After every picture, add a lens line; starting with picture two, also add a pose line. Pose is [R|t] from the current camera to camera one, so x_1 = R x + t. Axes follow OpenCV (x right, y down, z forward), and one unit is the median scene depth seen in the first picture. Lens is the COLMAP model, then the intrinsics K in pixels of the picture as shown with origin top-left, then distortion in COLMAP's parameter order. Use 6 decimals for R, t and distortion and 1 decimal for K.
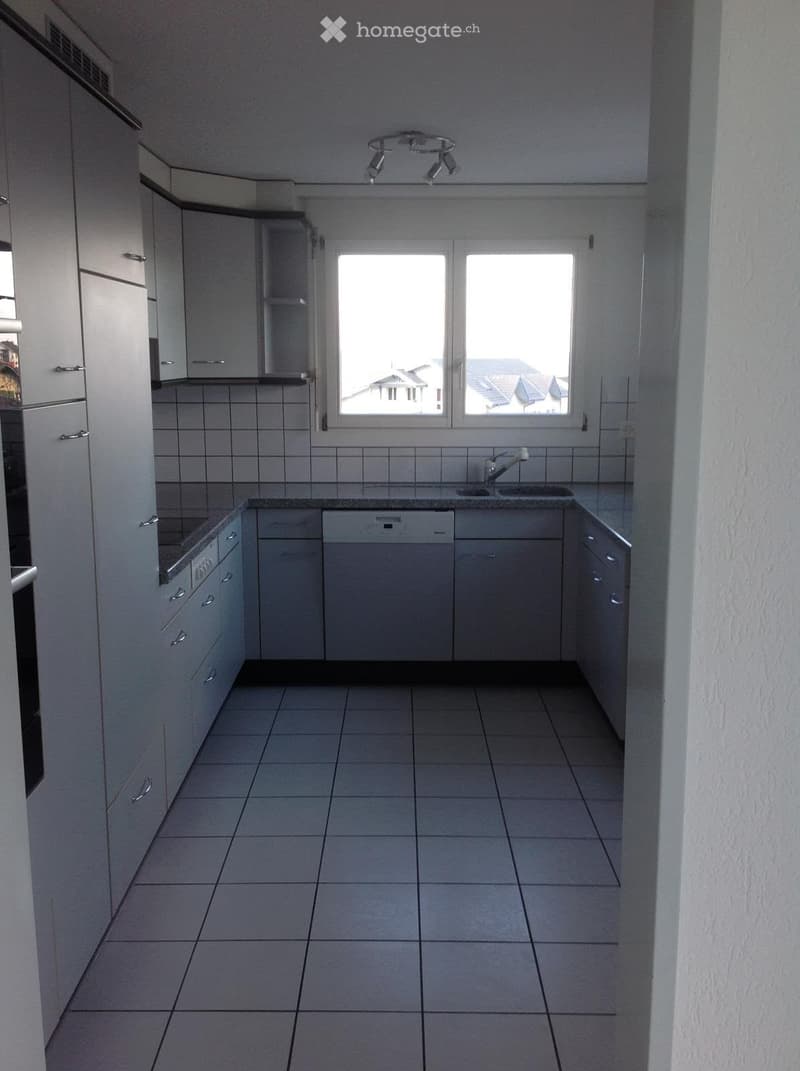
lens RADIAL K [[1009.2, 0, 400.0], [0, 1009.2, 535.5], [0, 0, 1]] dist [0.074160, -0.107937]
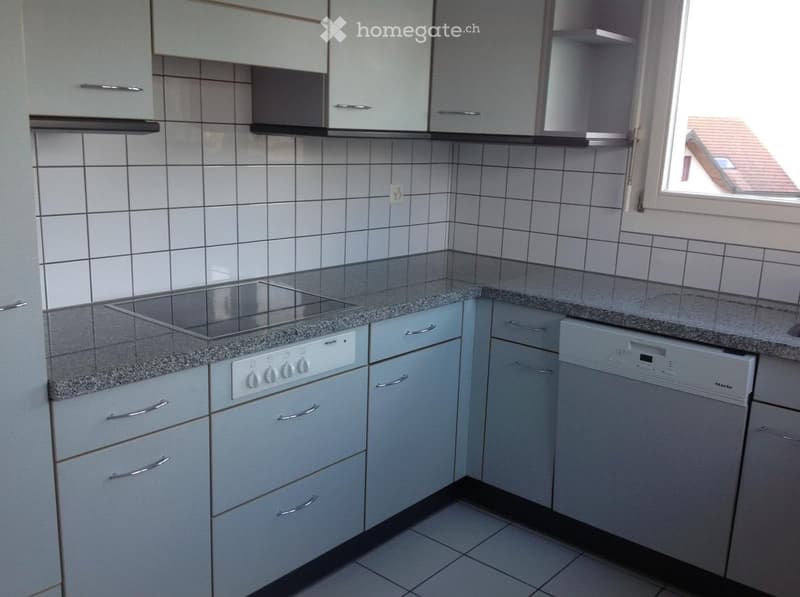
lens RADIAL K [[753.8, 0, 377.8], [0, 753.8, 304.5], [0, 0, 1]] dist [0.074160, -0.107937]
pose [[0.758395, 0.172460, -0.628565, 0.163313], [-0.150032, 0.984655, 0.089140, -0.061970], [0.634293, 0.026702, 0.772632, 0.477233]]
